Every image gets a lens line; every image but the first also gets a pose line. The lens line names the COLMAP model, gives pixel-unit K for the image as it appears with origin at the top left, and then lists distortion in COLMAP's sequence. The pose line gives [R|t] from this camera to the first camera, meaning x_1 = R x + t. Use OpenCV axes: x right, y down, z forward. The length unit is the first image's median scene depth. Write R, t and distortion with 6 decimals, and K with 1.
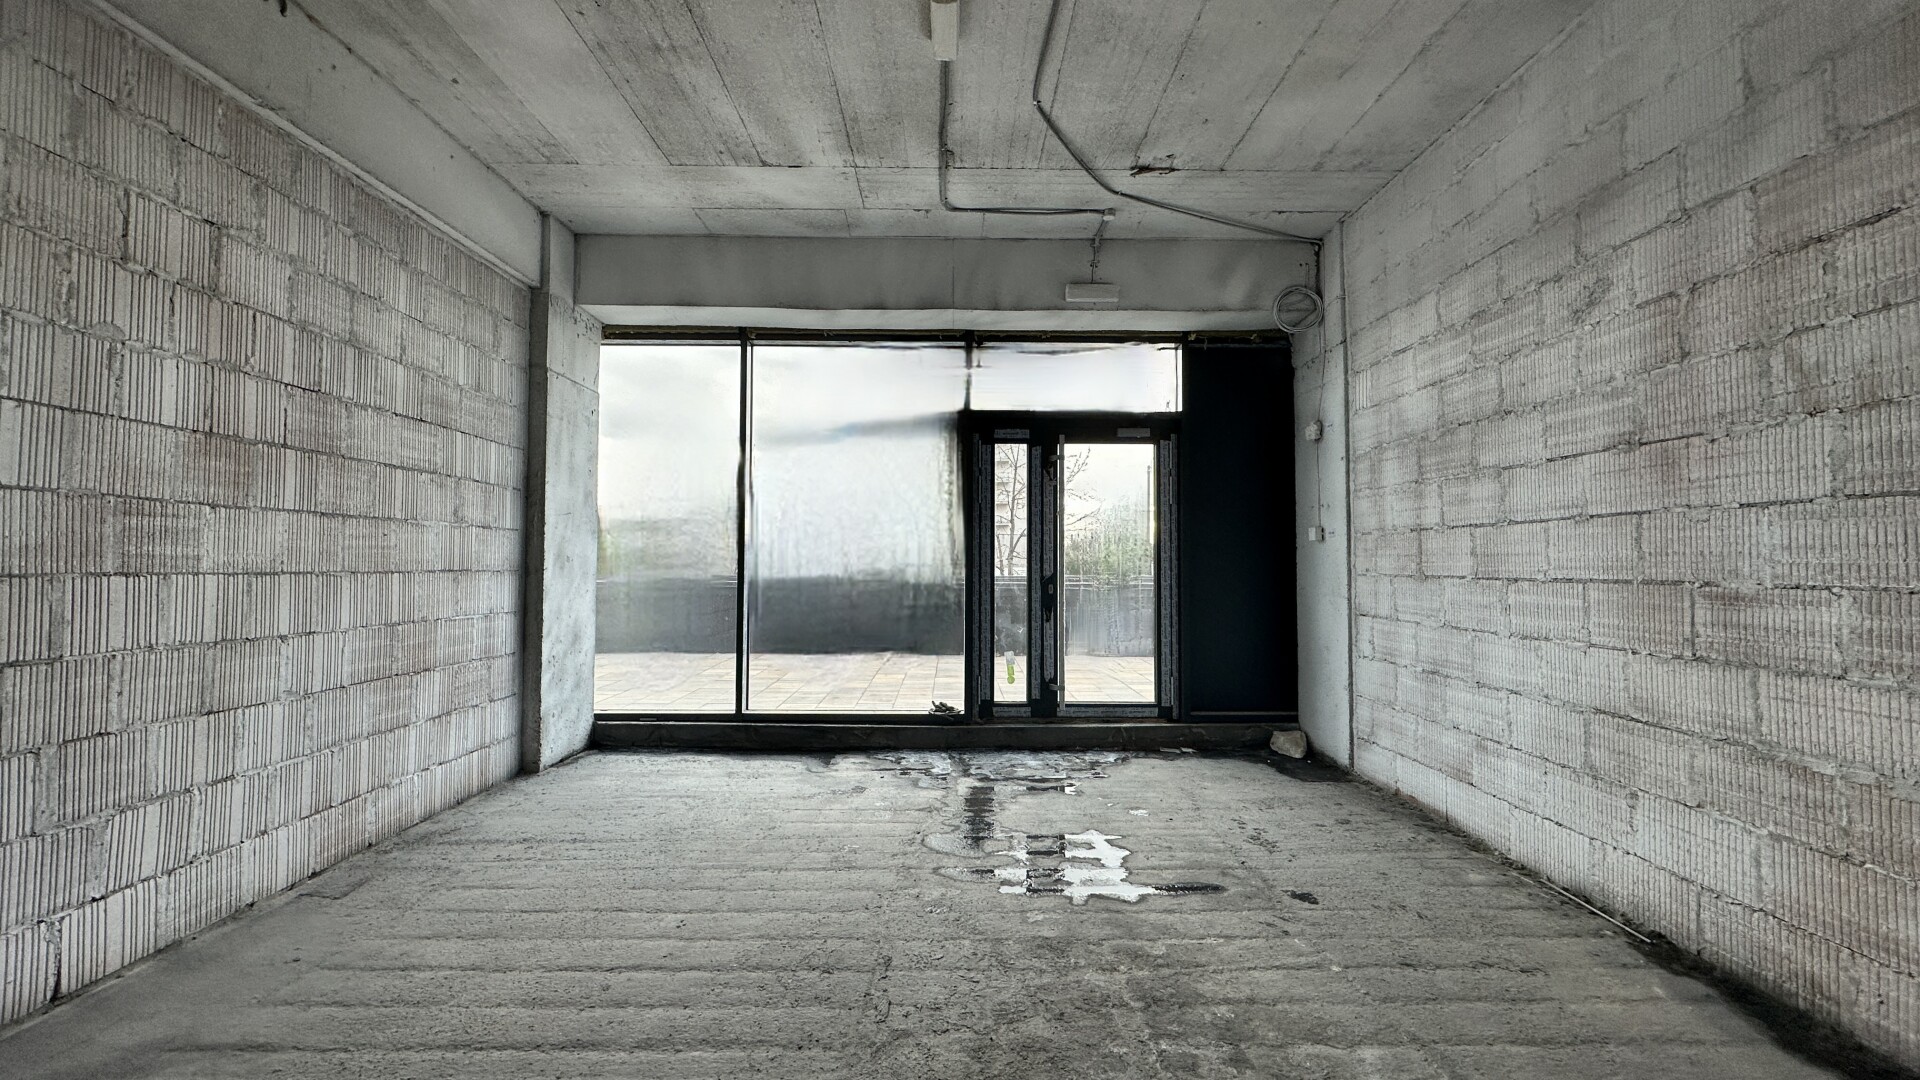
lens RADIAL K [[763.3, 0, 960.0], [0, 763.3, 538.6], [0, 0, 1]] dist [0.001406, -0.001163]
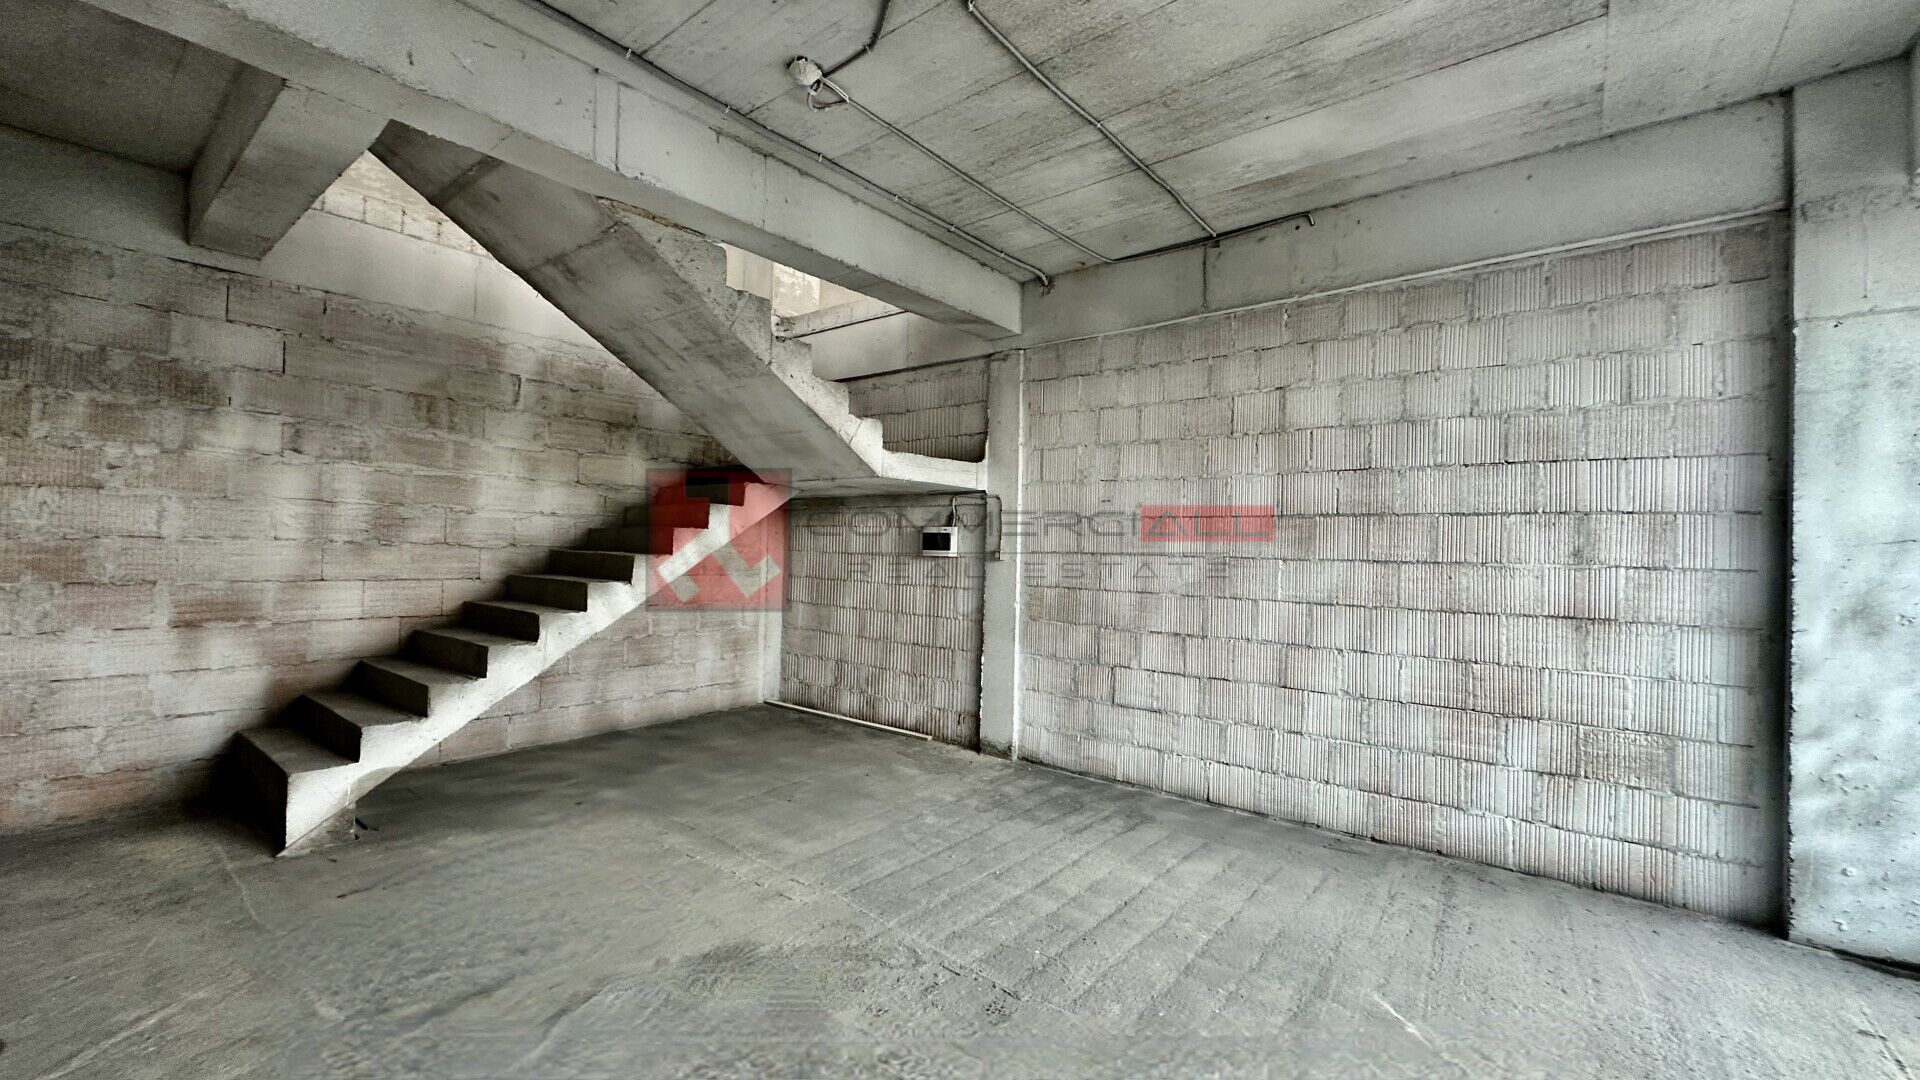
lens RADIAL K [[763.3, 0, 957.7], [0, 763.3, 536.9], [0, 0, 1]] dist [0.001406, -0.001163]
pose [[-0.641737, -0.027226, -0.766441, 0.522902], [0.002991, 0.999273, -0.038001, -0.022723], [0.766919, -0.026680, -0.641189, 1.098516]]
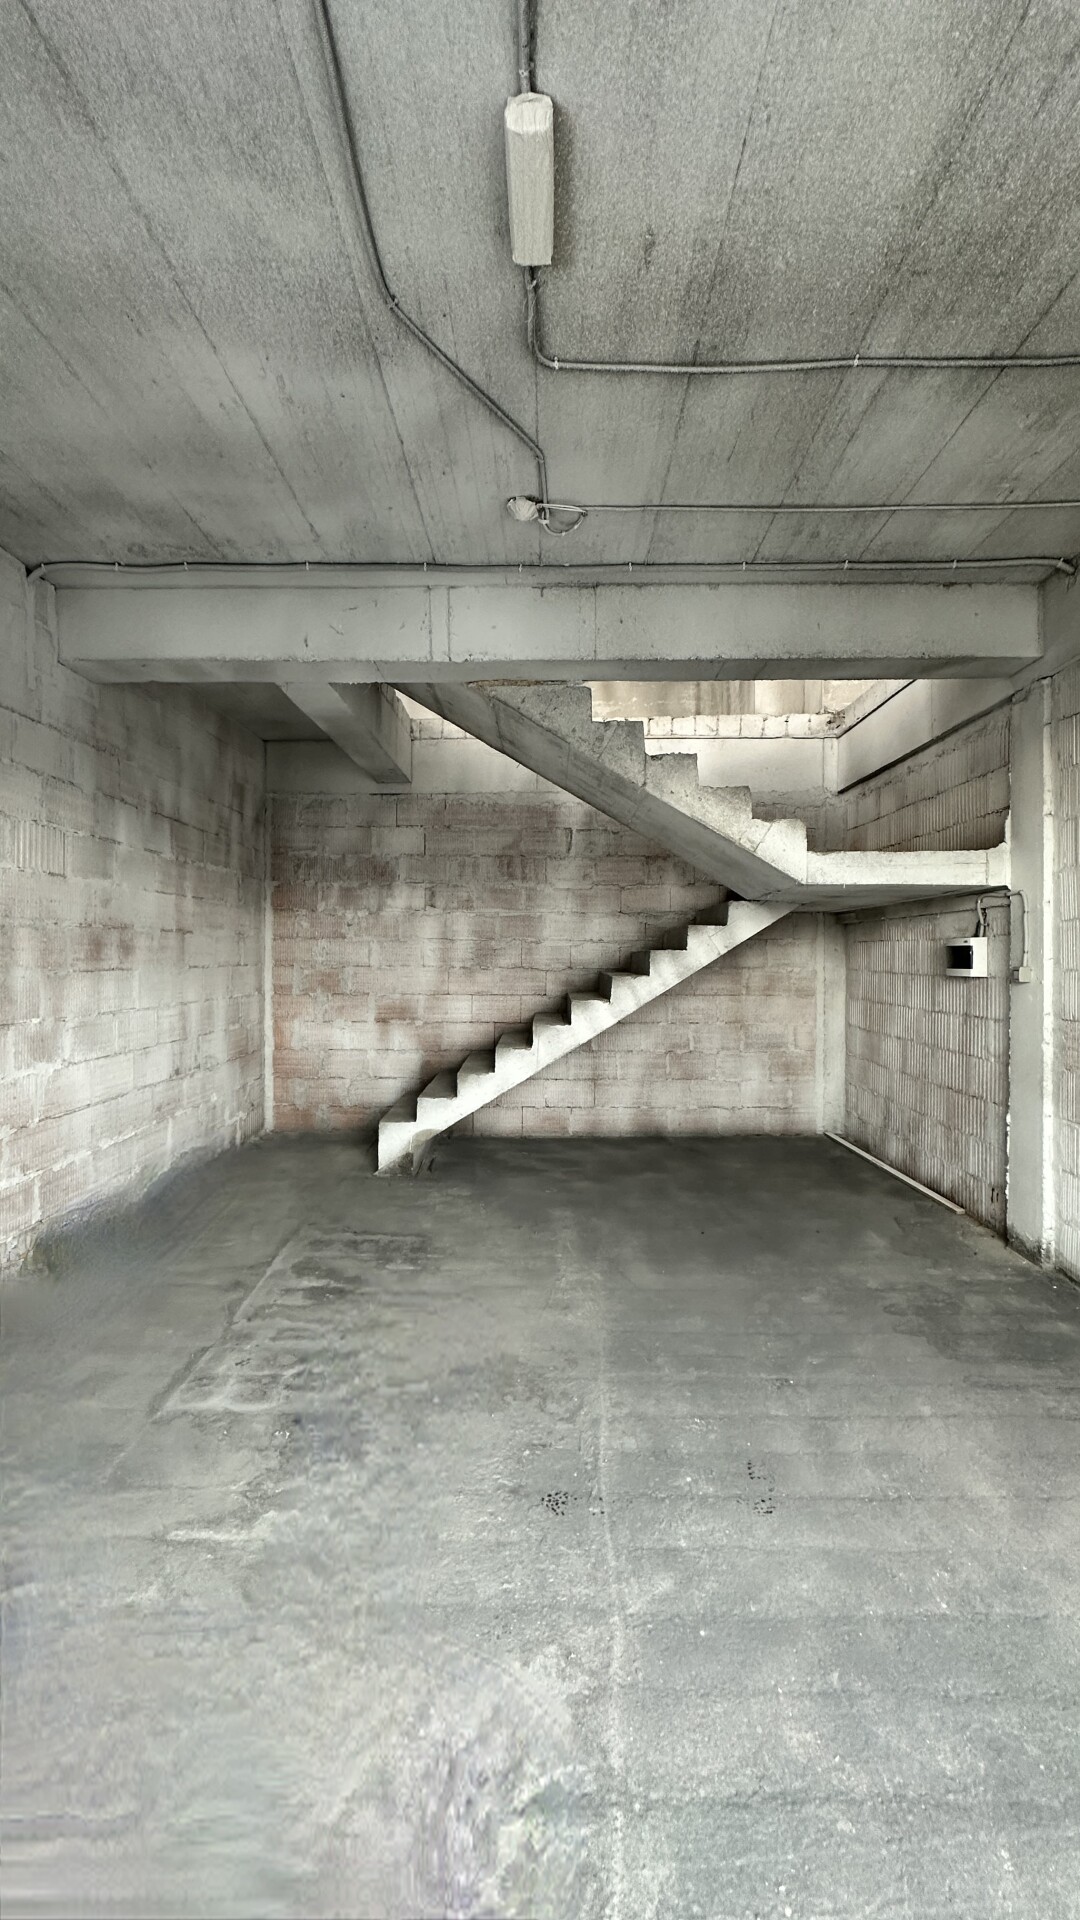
lens RADIAL K [[763.3, 0, 549.3], [0, 763.3, 957.0], [0, 0, 1]] dist [0.001406, -0.001163]
pose [[-0.999531, -0.002941, 0.030474, -0.030524], [-0.003964, 0.999429, -0.033548, -0.030242], [-0.030358, -0.033653, -0.998972, 1.281258]]
